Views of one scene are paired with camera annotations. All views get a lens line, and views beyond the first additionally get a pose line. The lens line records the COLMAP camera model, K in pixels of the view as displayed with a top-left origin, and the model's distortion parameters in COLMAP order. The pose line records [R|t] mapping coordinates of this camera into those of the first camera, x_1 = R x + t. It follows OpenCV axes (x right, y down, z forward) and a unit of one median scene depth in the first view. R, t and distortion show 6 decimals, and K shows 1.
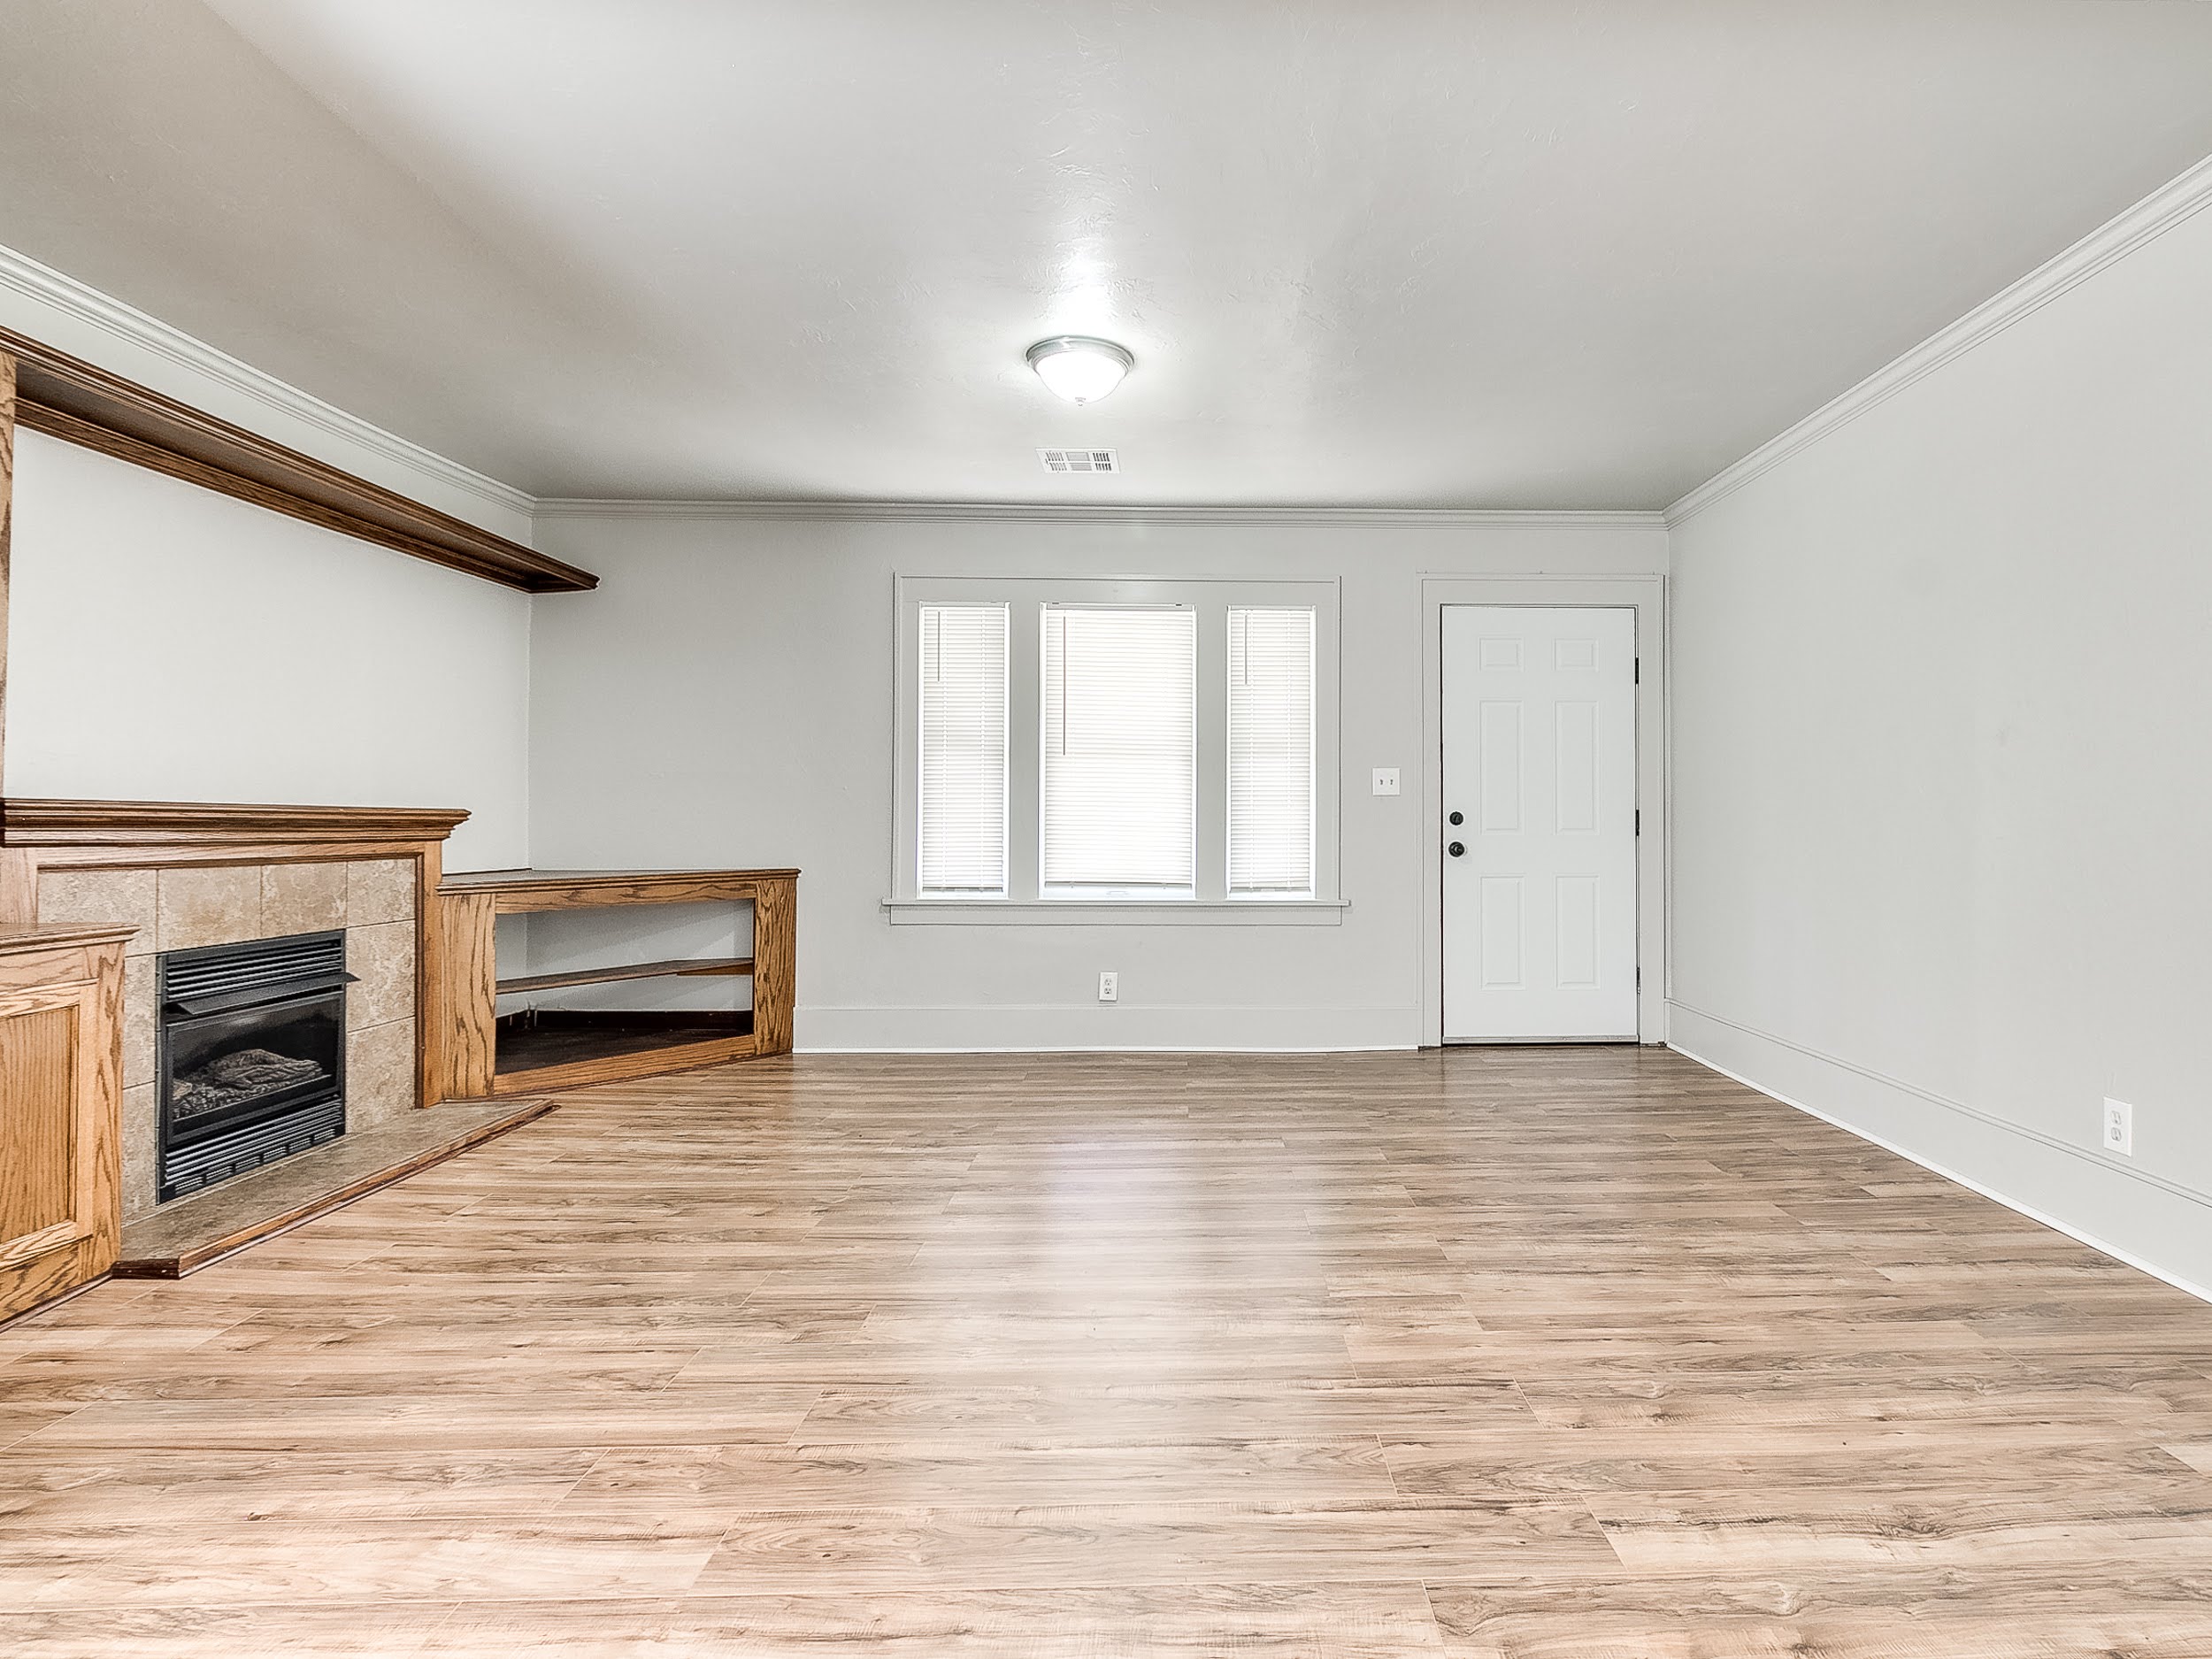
lens RADIAL K [[1161.3, 0, 1191.2], [0, 1161.3, 809.1], [0, 0, 1]] dist [0.005134, 0.001173]
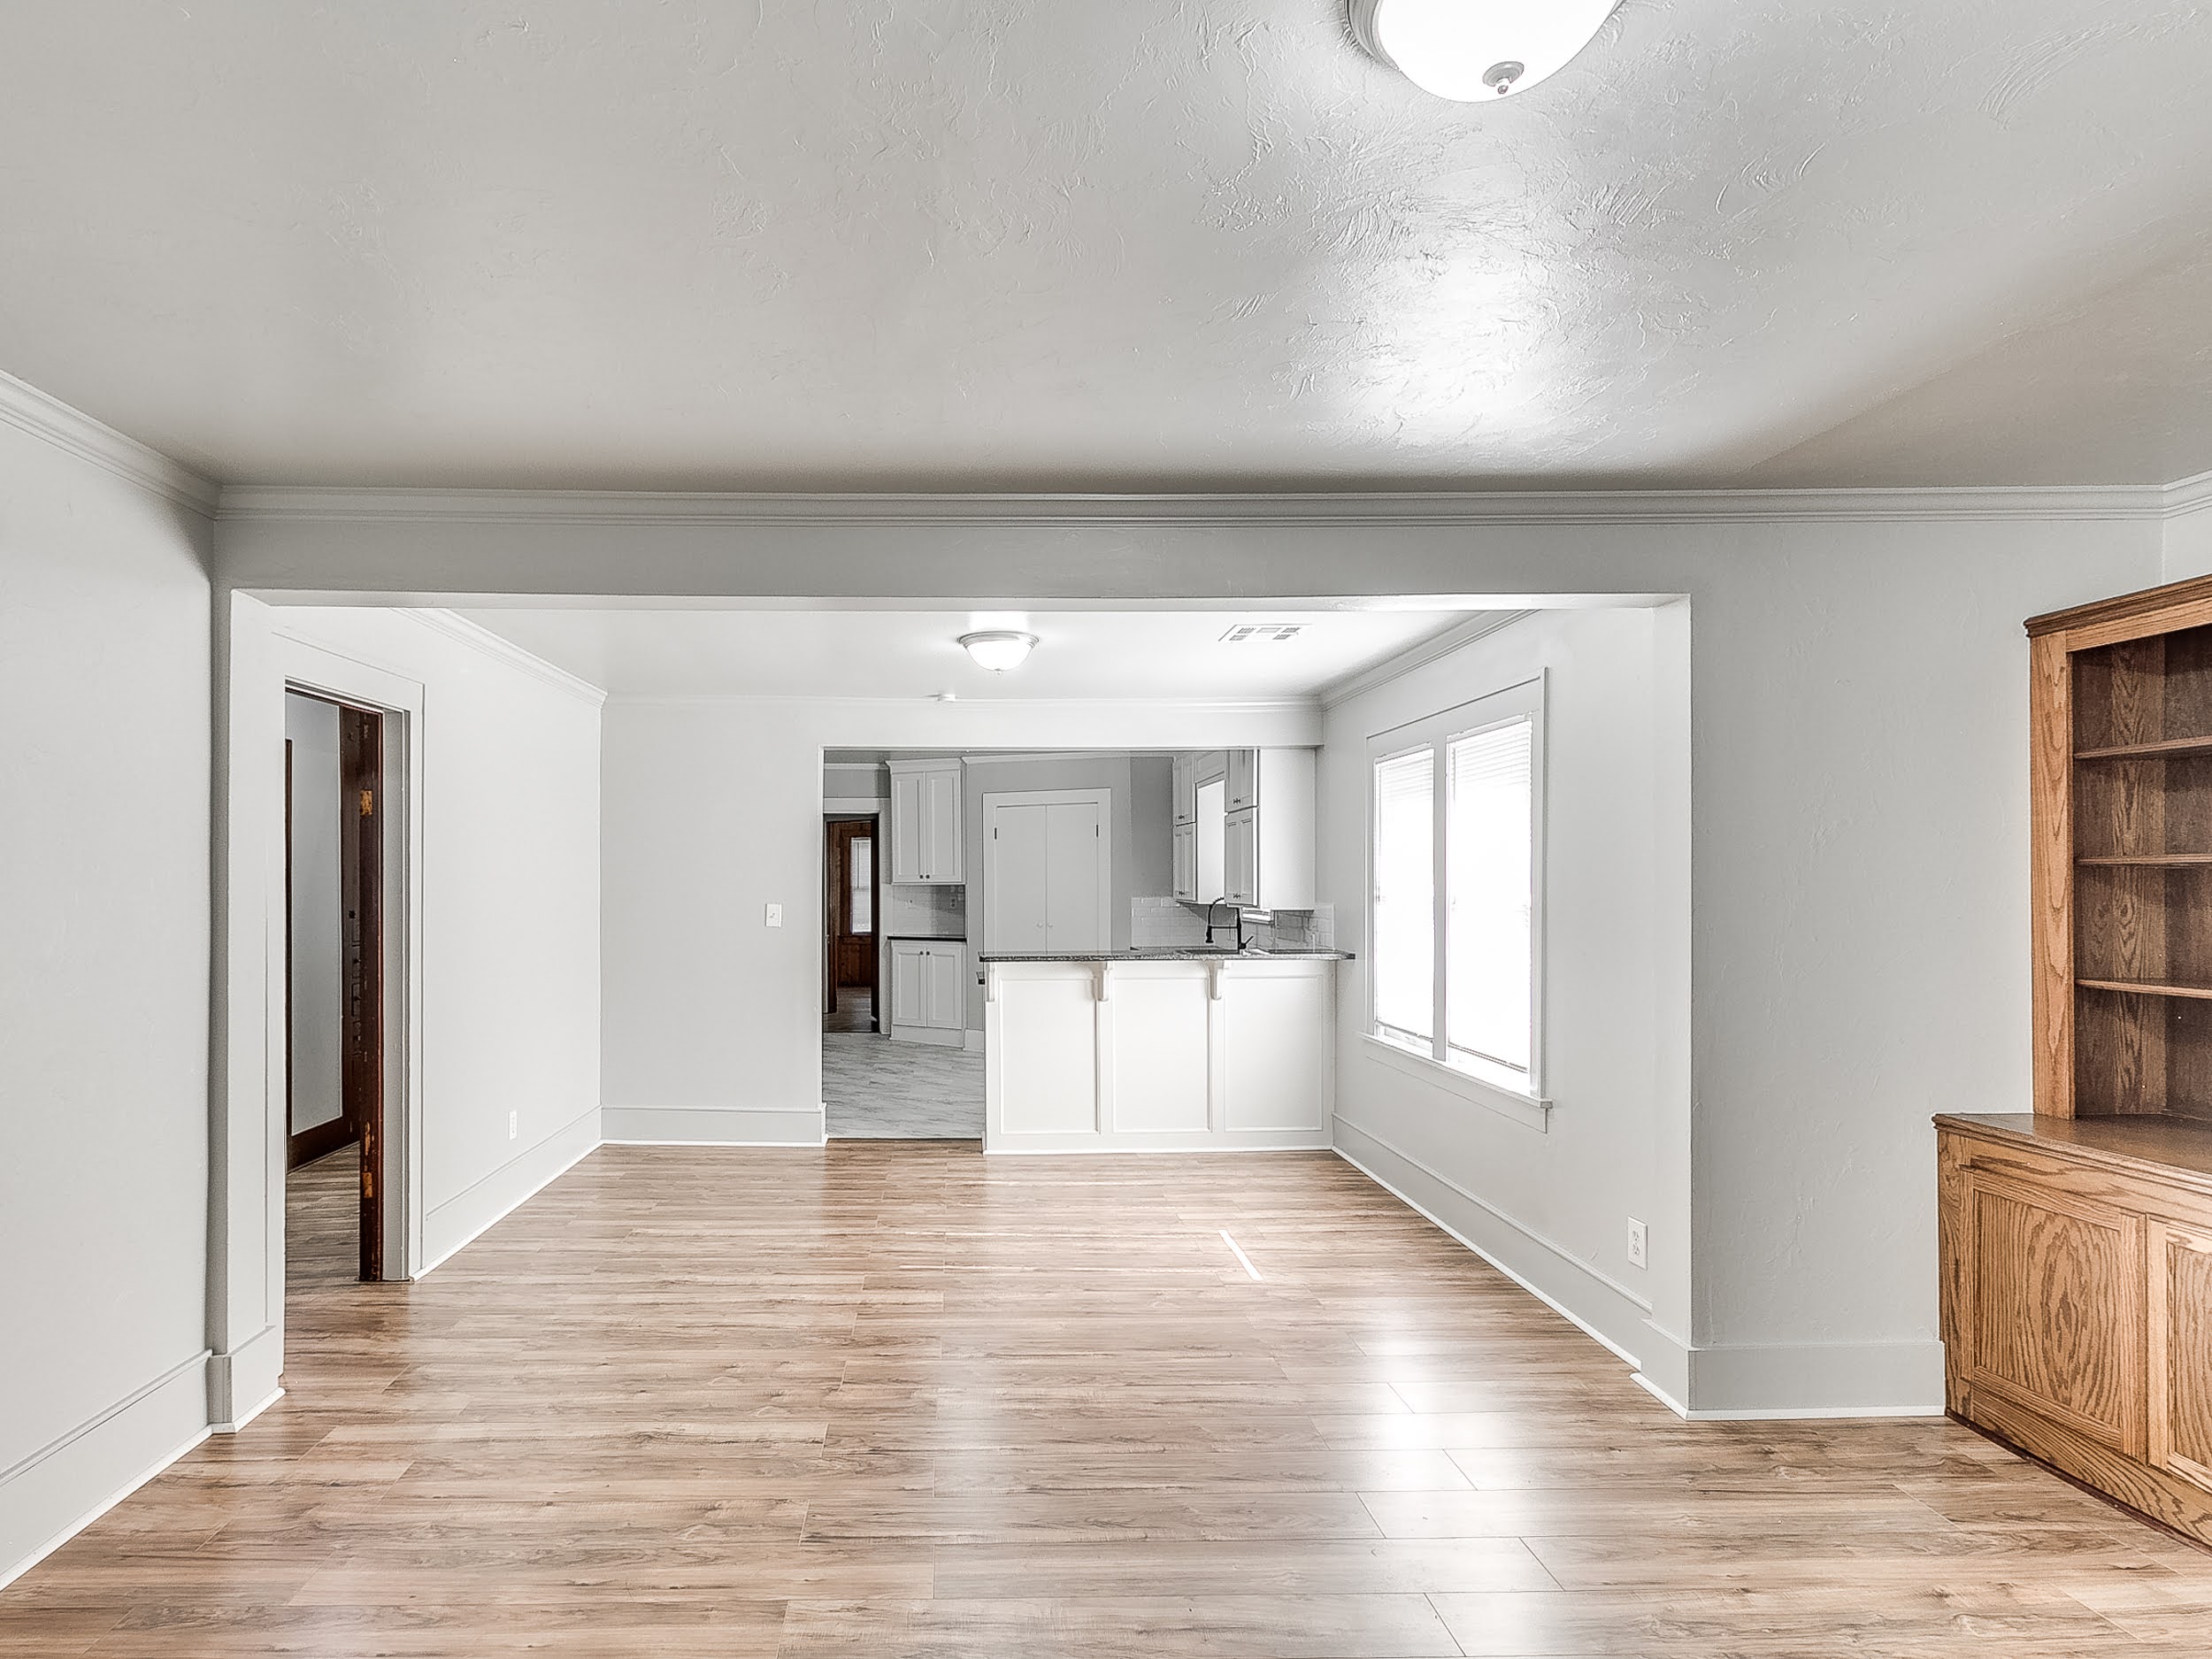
lens RADIAL K [[1160.8, 0, 931.5], [0, 1160.8, 883.8], [0, 0, 1]] dist [0.001100, -0.000131]
pose [[-0.999624, 0.000407, 0.027408, 0.075293], [0.000025, 0.999903, -0.013940, -0.100160], [-0.027411, -0.013934, -0.999527, 1.427920]]
